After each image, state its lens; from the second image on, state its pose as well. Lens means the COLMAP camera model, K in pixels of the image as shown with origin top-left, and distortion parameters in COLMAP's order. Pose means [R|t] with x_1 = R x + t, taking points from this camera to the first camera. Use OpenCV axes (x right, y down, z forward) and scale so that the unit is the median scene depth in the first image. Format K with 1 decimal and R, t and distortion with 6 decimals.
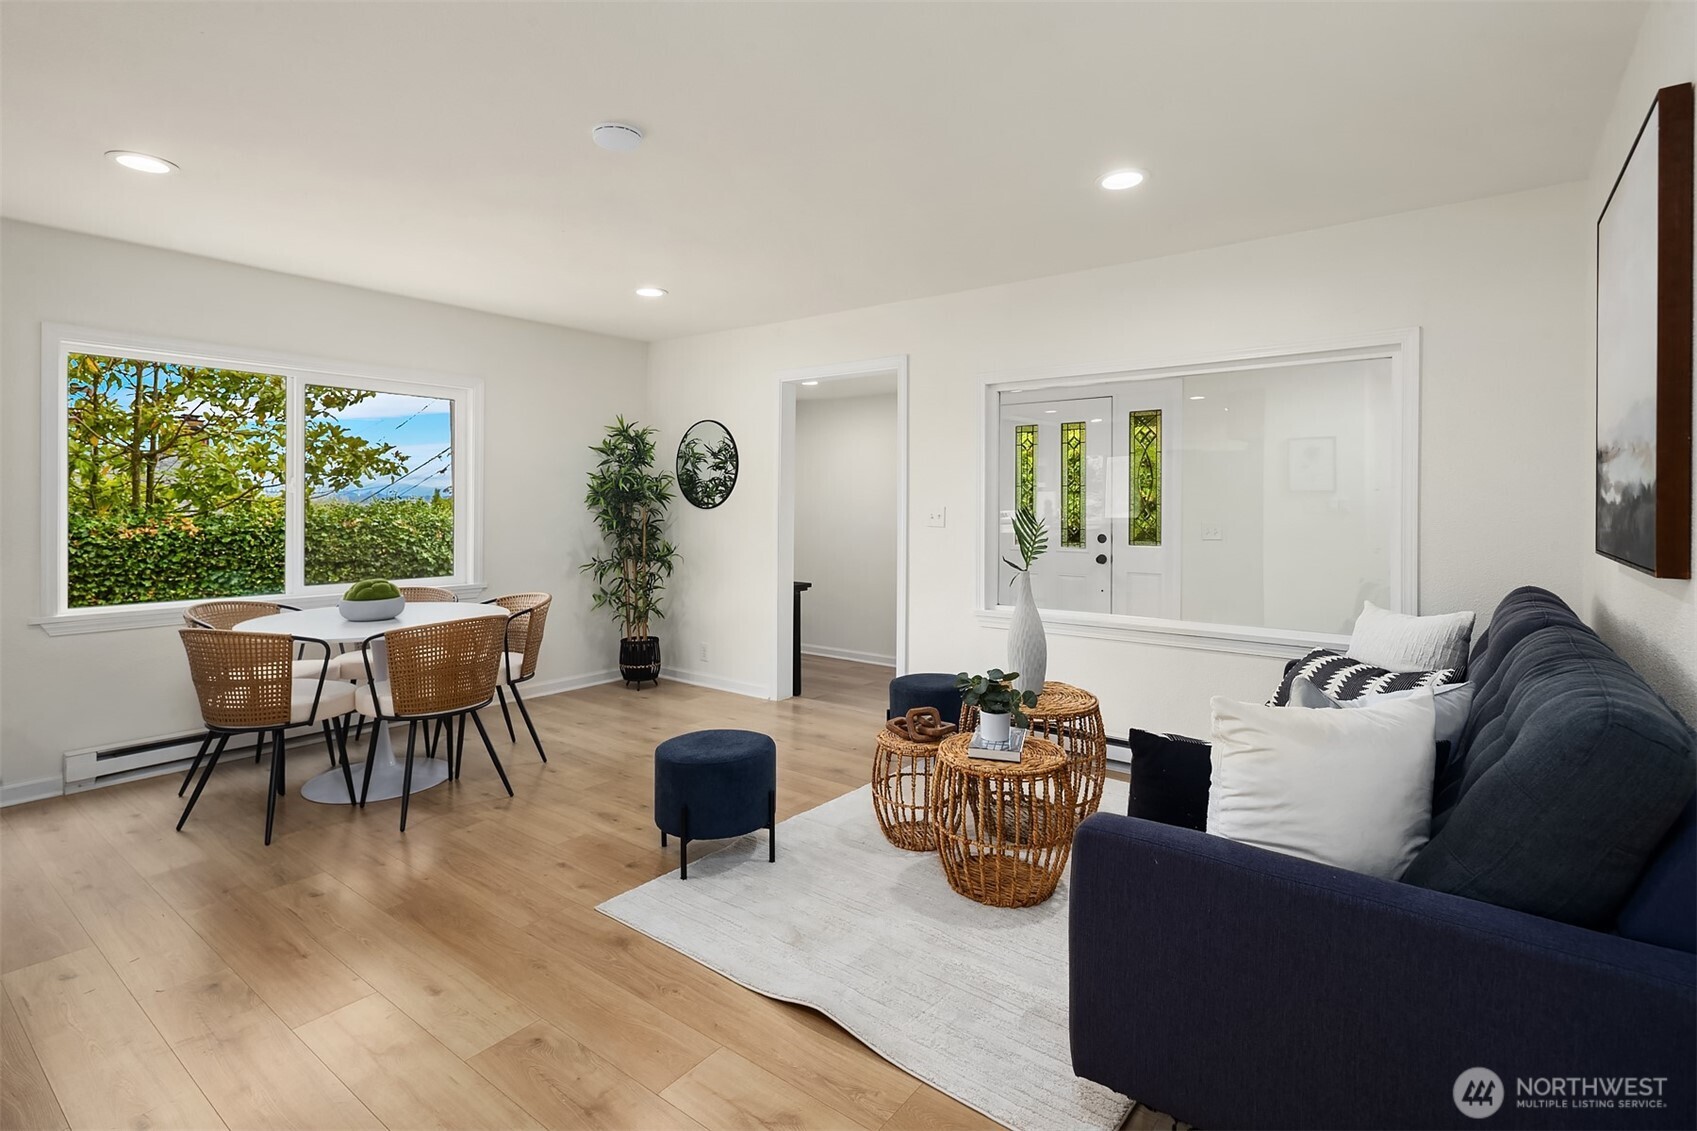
lens RADIAL K [[816.9, 0, 849.3], [0, 816.9, 501.7], [0, 0, 1]] dist [0.004241, -0.002491]
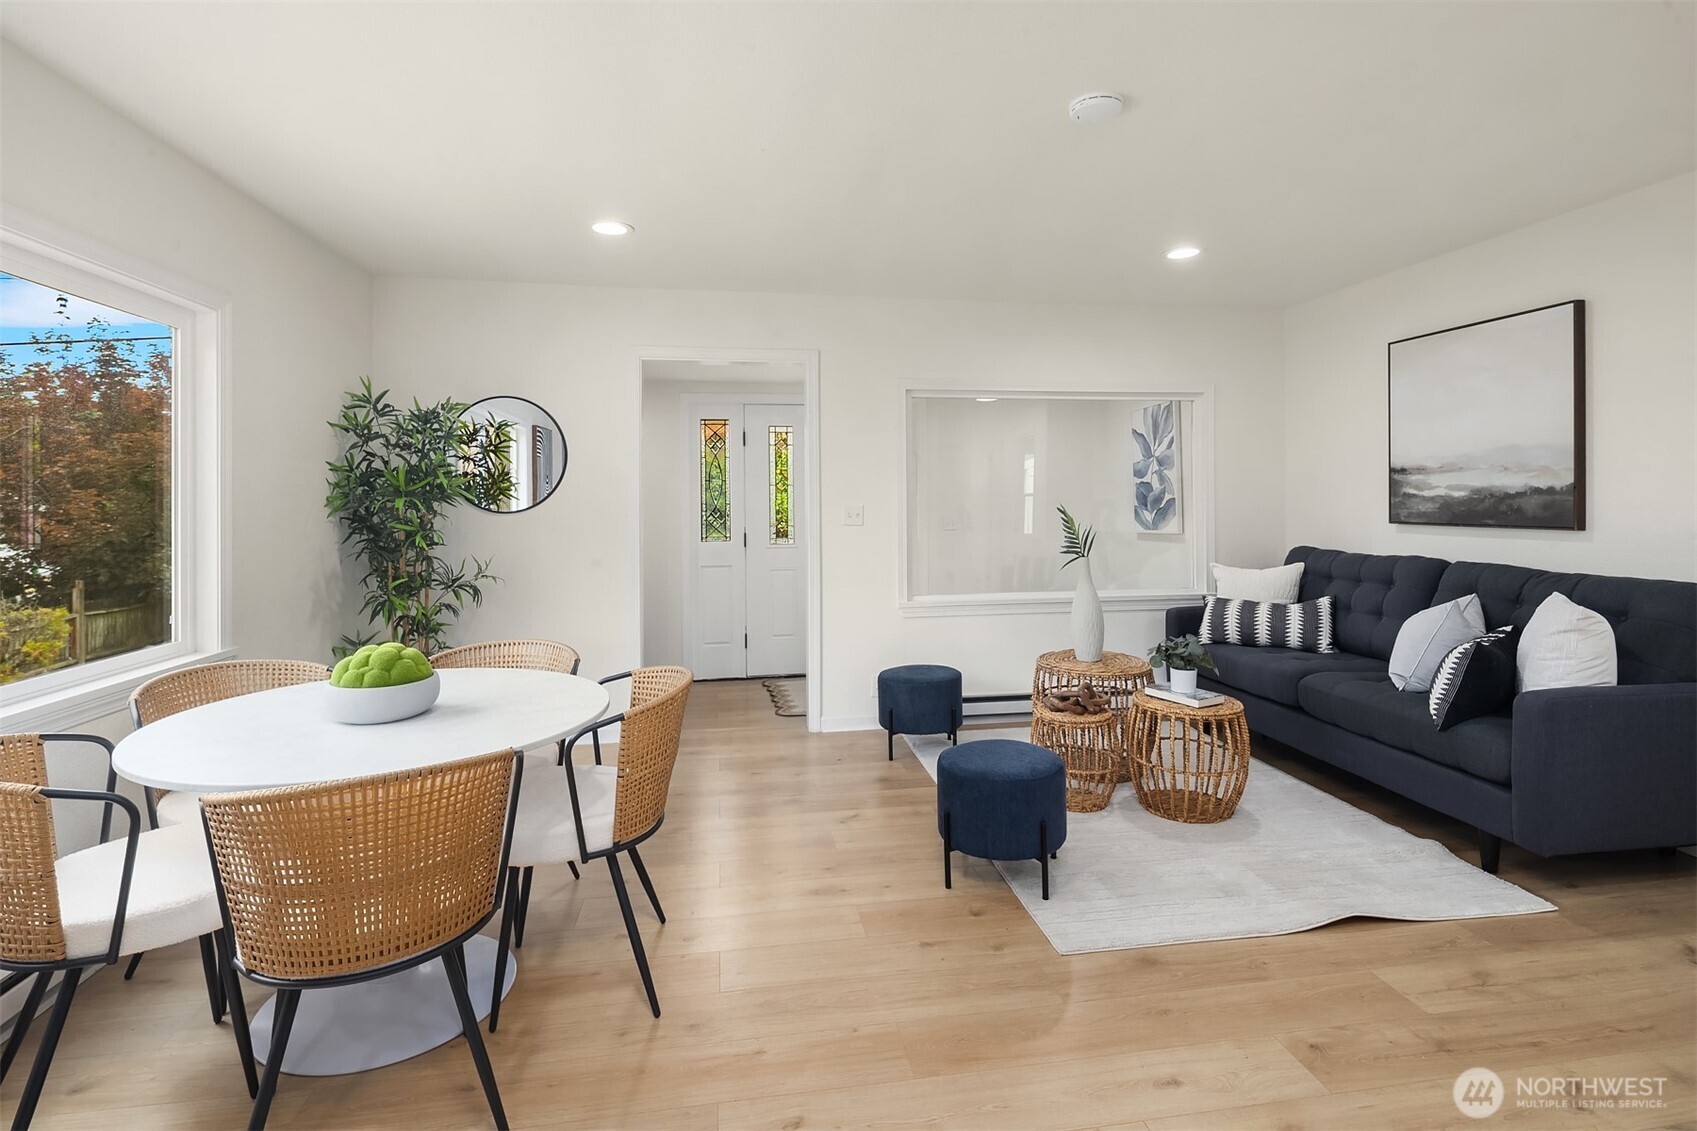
lens RADIAL K [[816.9, 0, 851.0], [0, 816.9, 507.4], [0, 0, 1]] dist [0.004241, -0.002491]
pose [[0.688265, -0.017190, 0.725255, -1.002723], [0.008399, 0.999841, 0.015728, -0.010975], [-0.725411, -0.004733, 0.688300, 0.493362]]
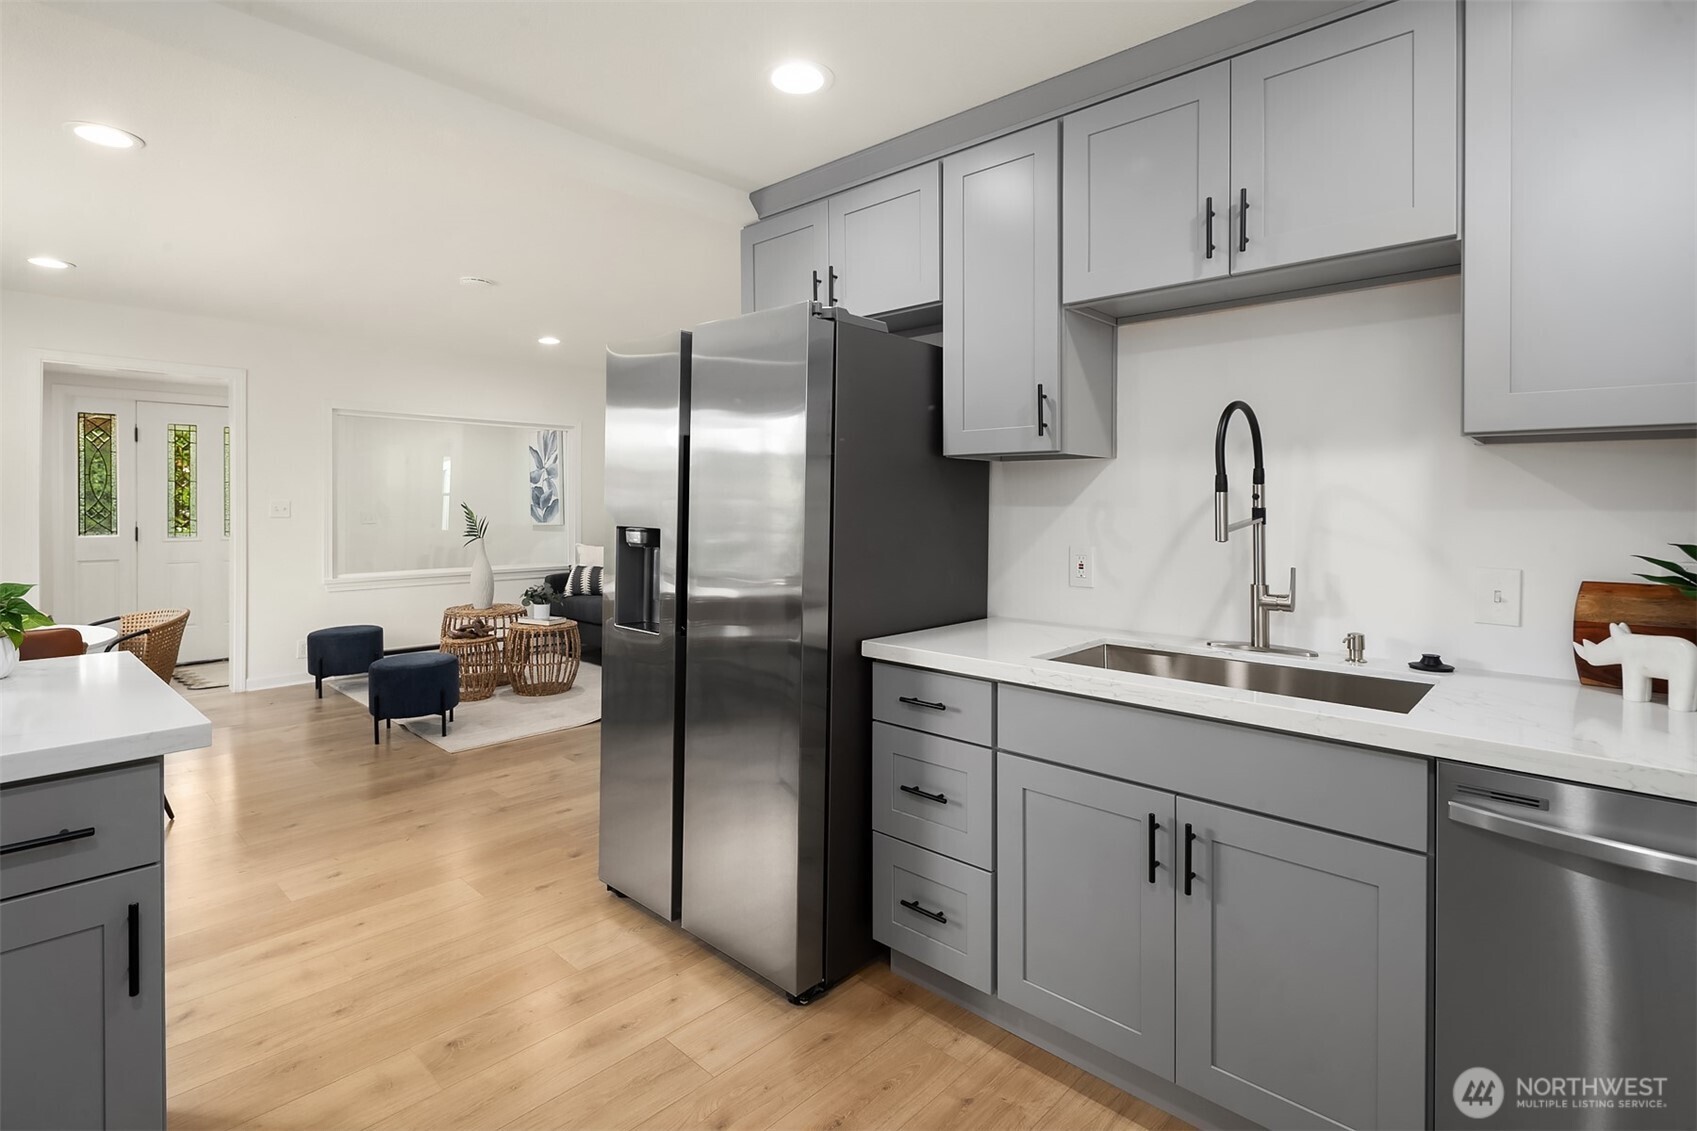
lens RADIAL K [[816.9, 0, 855.4], [0, 816.9, 508.4], [0, 0, 1]] dist [0.004241, -0.002491]
pose [[0.087496, -0.013526, 0.996073, -1.649923], [-0.010935, 0.999835, 0.014538, -0.015288], [-0.996105, -0.012164, 0.087334, 0.066237]]
